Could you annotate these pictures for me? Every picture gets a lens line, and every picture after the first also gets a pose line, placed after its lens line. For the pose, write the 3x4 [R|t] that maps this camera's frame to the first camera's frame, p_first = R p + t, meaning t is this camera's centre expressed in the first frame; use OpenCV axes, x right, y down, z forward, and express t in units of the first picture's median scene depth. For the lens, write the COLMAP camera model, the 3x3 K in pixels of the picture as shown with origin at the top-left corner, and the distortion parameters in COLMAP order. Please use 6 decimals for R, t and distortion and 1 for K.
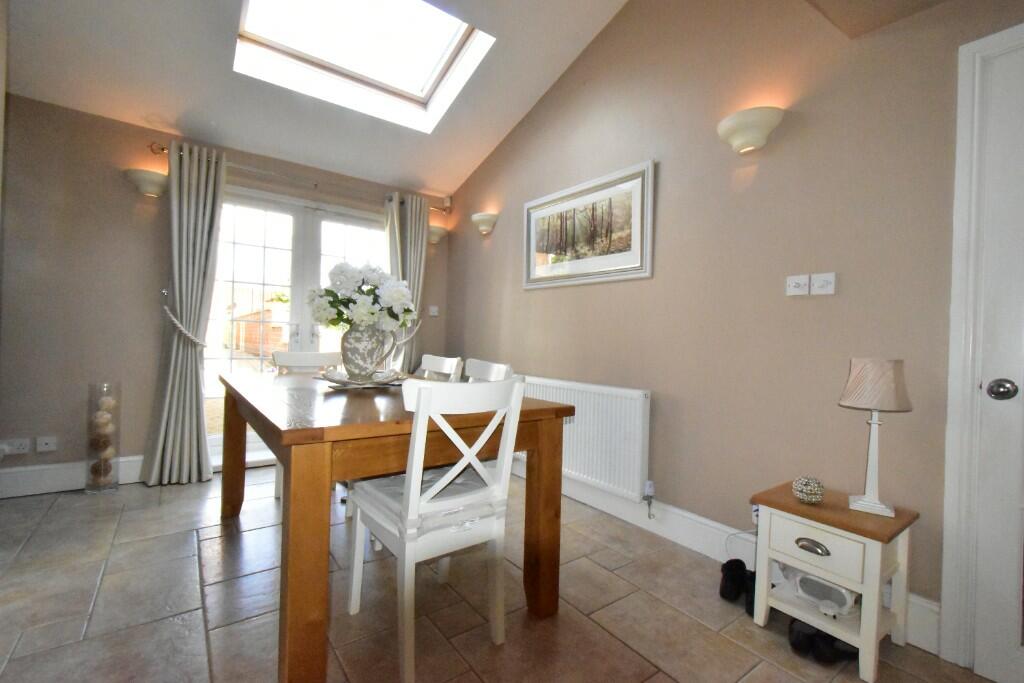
lens RADIAL K [[454.4, 0, 512.6], [0, 454.4, 340.0], [0, 0, 1]] dist [0.000540, -0.000071]
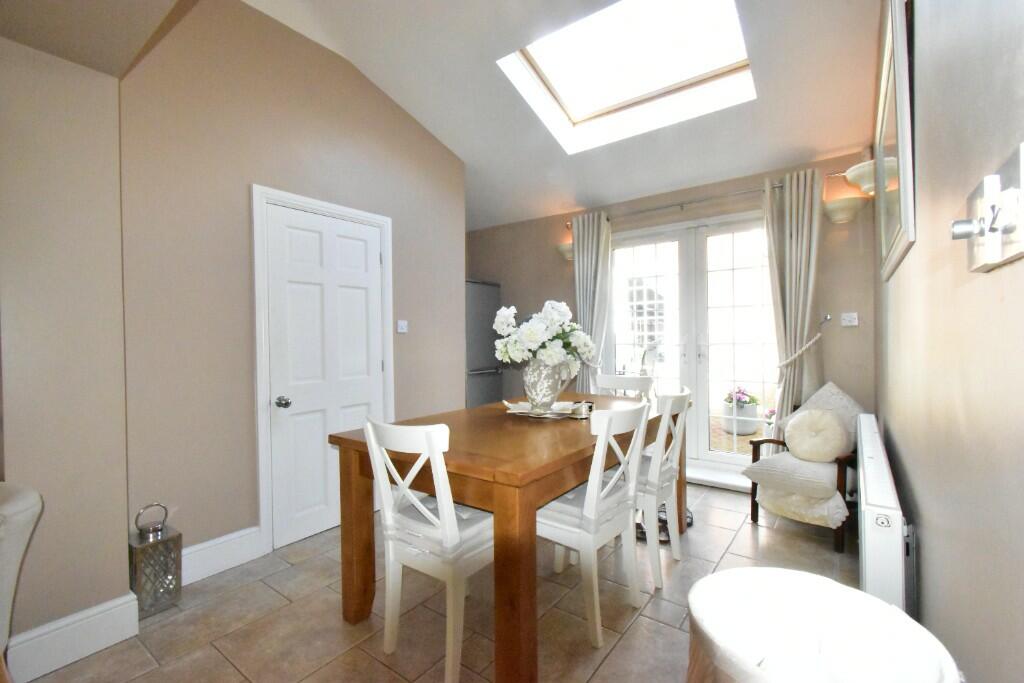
lens RADIAL K [[454.4, 0, 513.1], [0, 454.4, 346.1], [0, 0, 1]] dist [0.000540, -0.000071]
pose [[0.282360, -0.027112, -0.958925, 0.452815], [0.025602, 0.999457, -0.020720, -0.027695], [0.958967, -0.018700, 0.282901, 0.396626]]
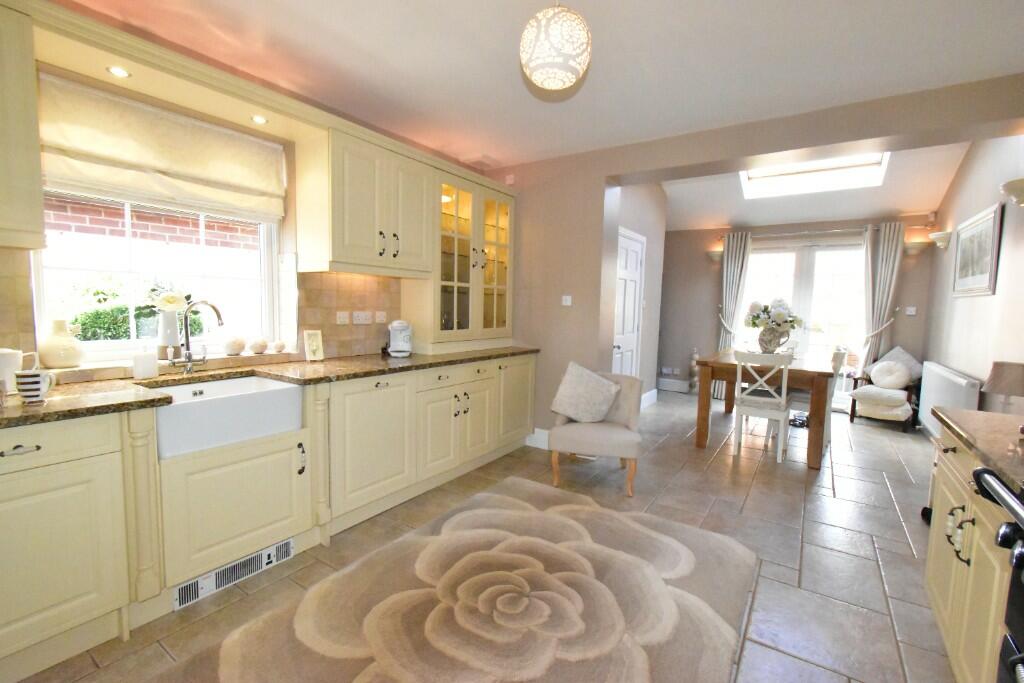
lens RADIAL K [[454.4, 0, 514.1], [0, 454.4, 345.6], [0, 0, 1]] dist [0.000540, -0.000071]
pose [[0.335517, 0.064096, -0.939851, 0.802927], [-0.012281, 0.997895, 0.063671, -0.046624], [0.941954, -0.009821, 0.335598, -0.529857]]
